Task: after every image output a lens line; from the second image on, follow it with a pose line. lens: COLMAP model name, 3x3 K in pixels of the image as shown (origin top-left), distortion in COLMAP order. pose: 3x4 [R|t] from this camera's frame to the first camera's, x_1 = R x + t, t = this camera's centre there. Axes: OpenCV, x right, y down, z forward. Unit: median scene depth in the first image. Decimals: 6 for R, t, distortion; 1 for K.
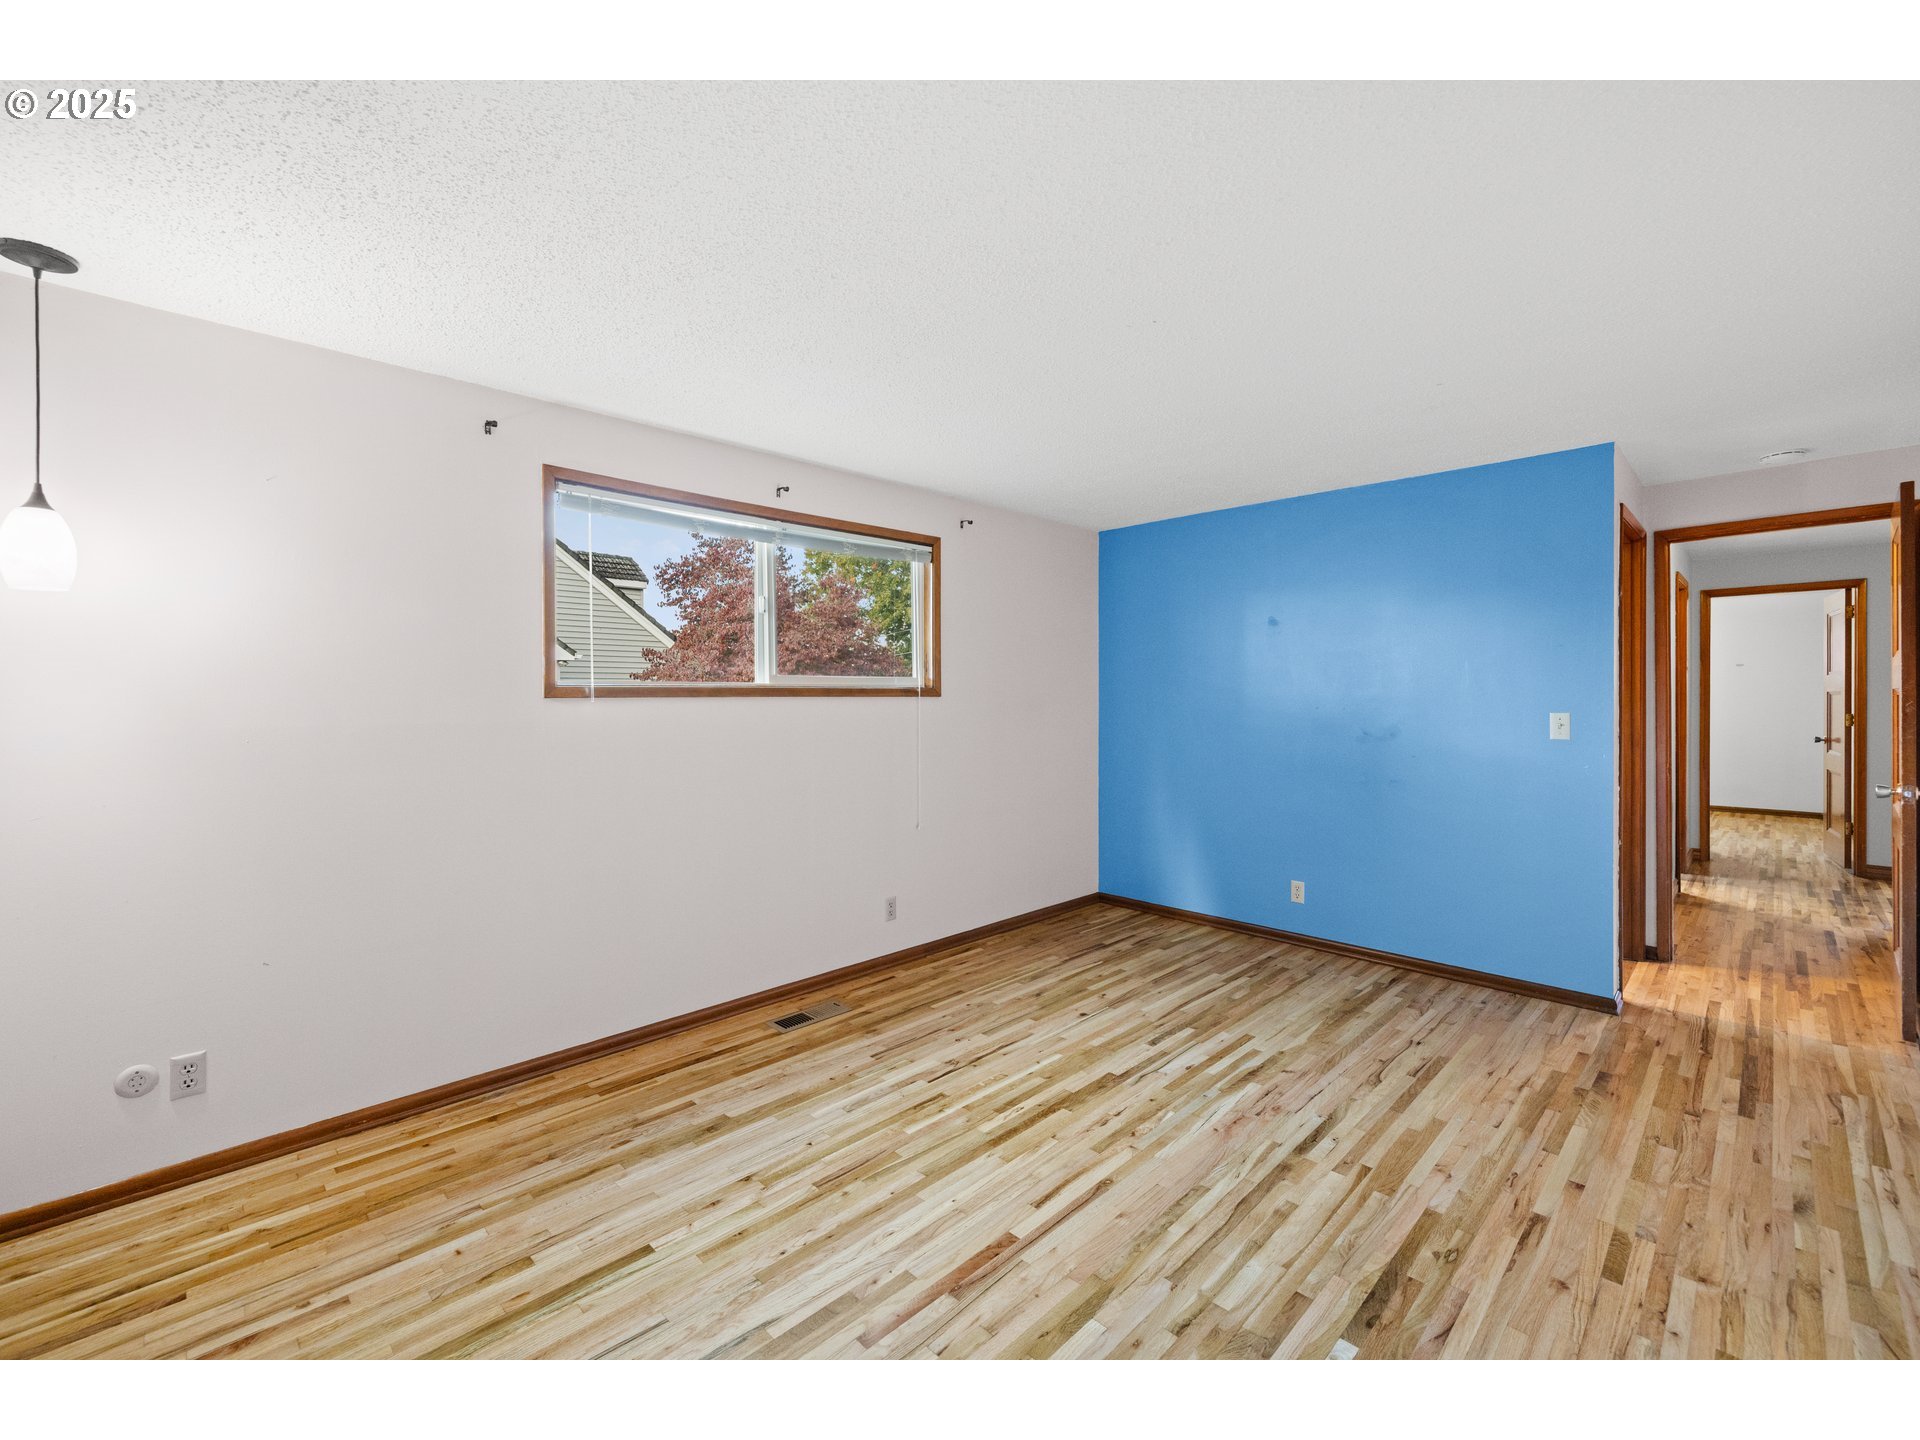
lens RADIAL K [[812.0, 0, 961.4], [0, 812.0, 704.8], [0, 0, 1]] dist [-0.000400, -0.000197]
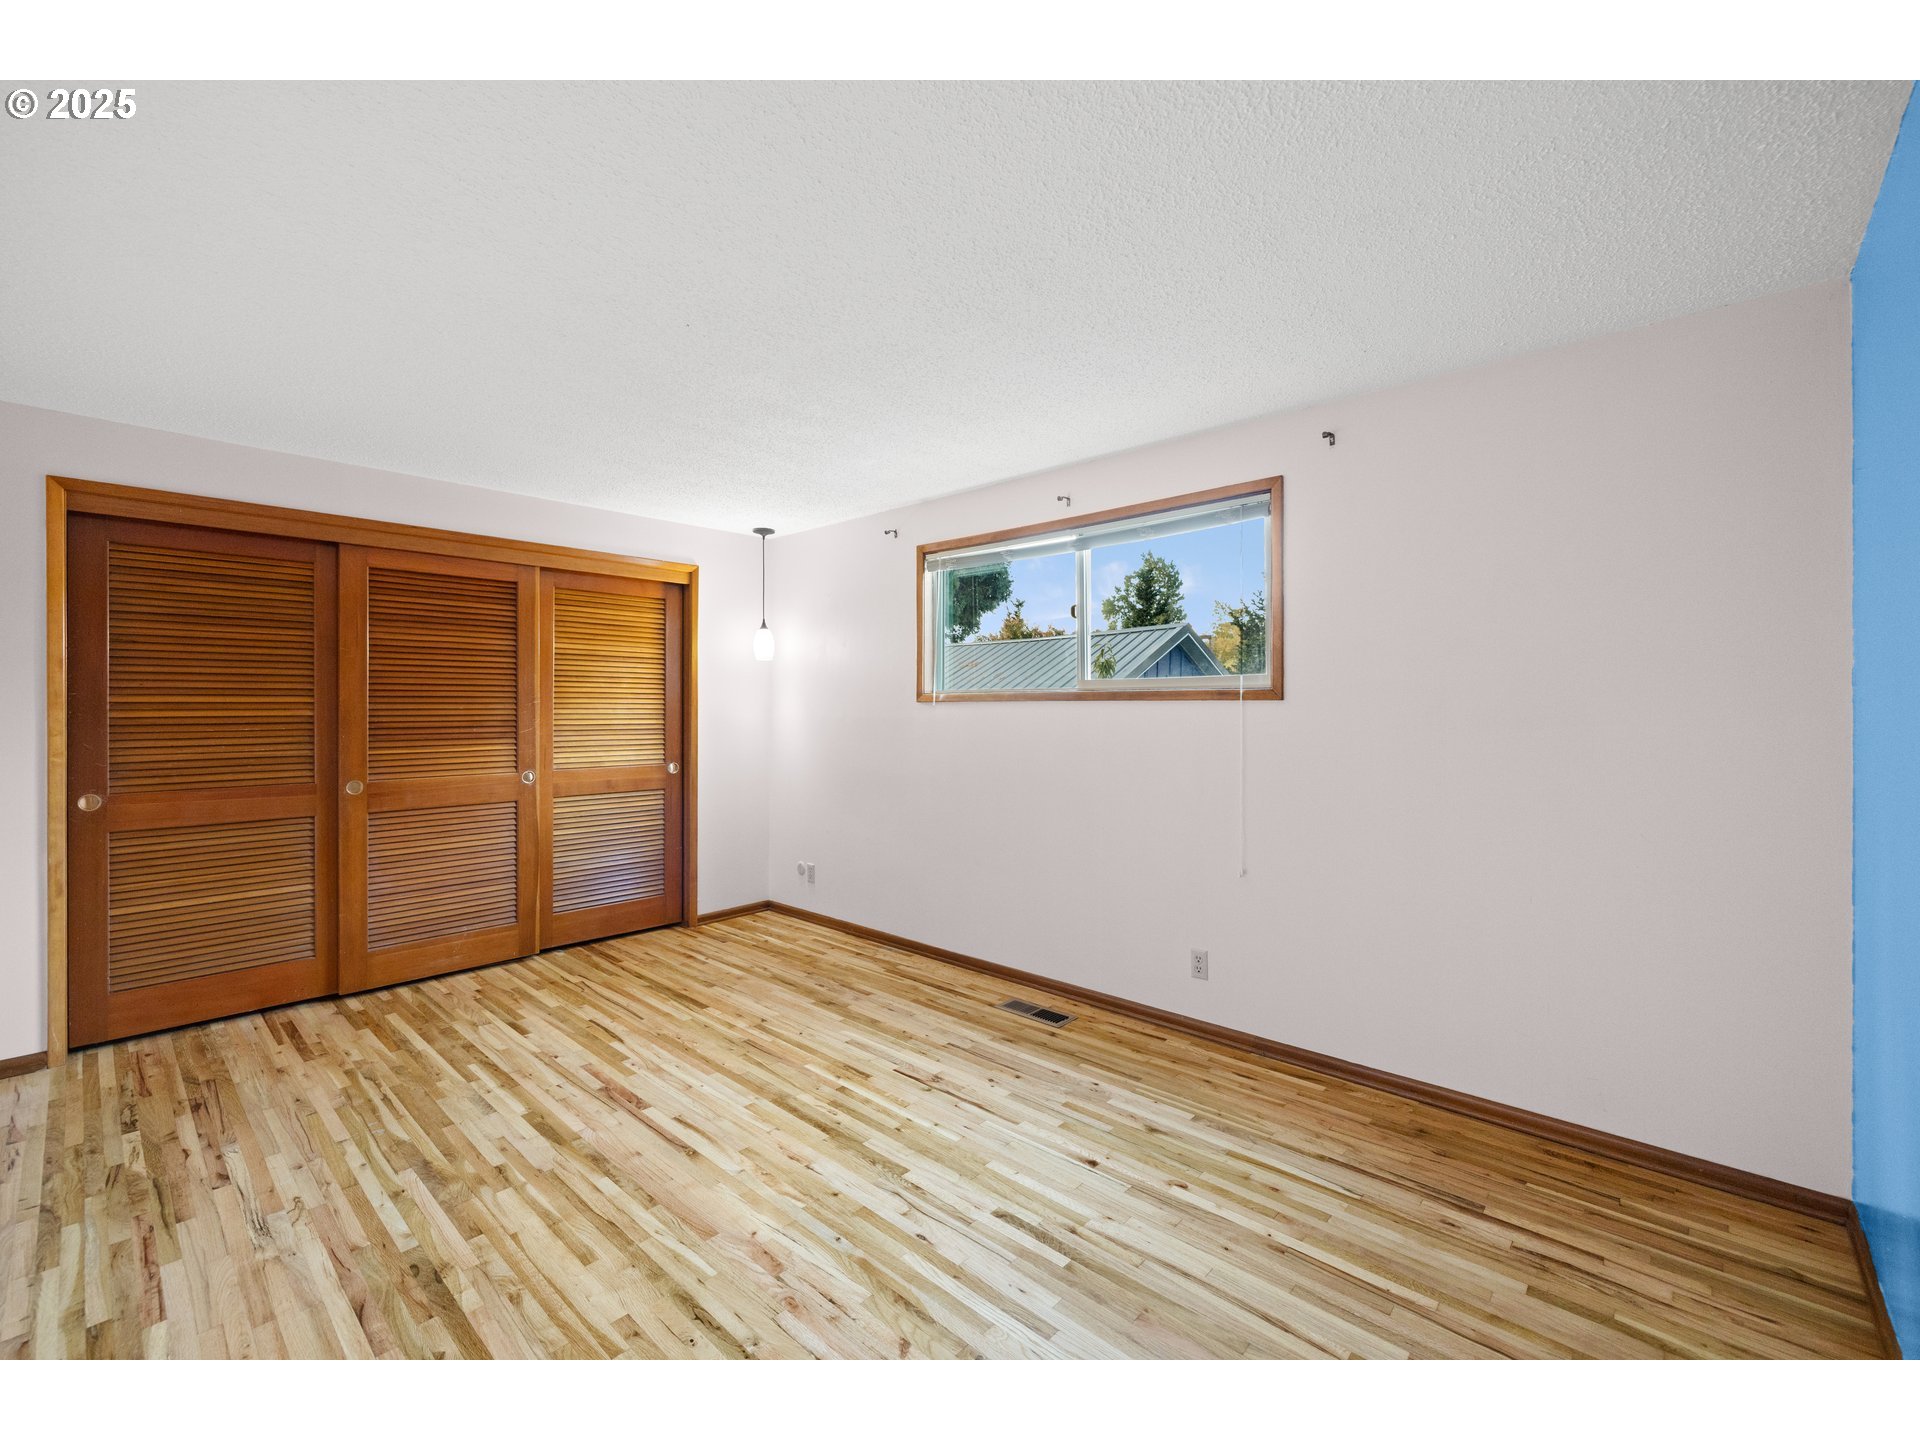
lens RADIAL K [[812.0, 0, 961.4], [0, 812.0, 704.8], [0, 0, 1]] dist [-0.000400, -0.000197]
pose [[0.040456, 0.001831, -0.999180, 0.997125], [-0.007809, 0.999968, 0.001517, -0.006520], [0.999151, 0.007741, 0.040469, 1.032092]]
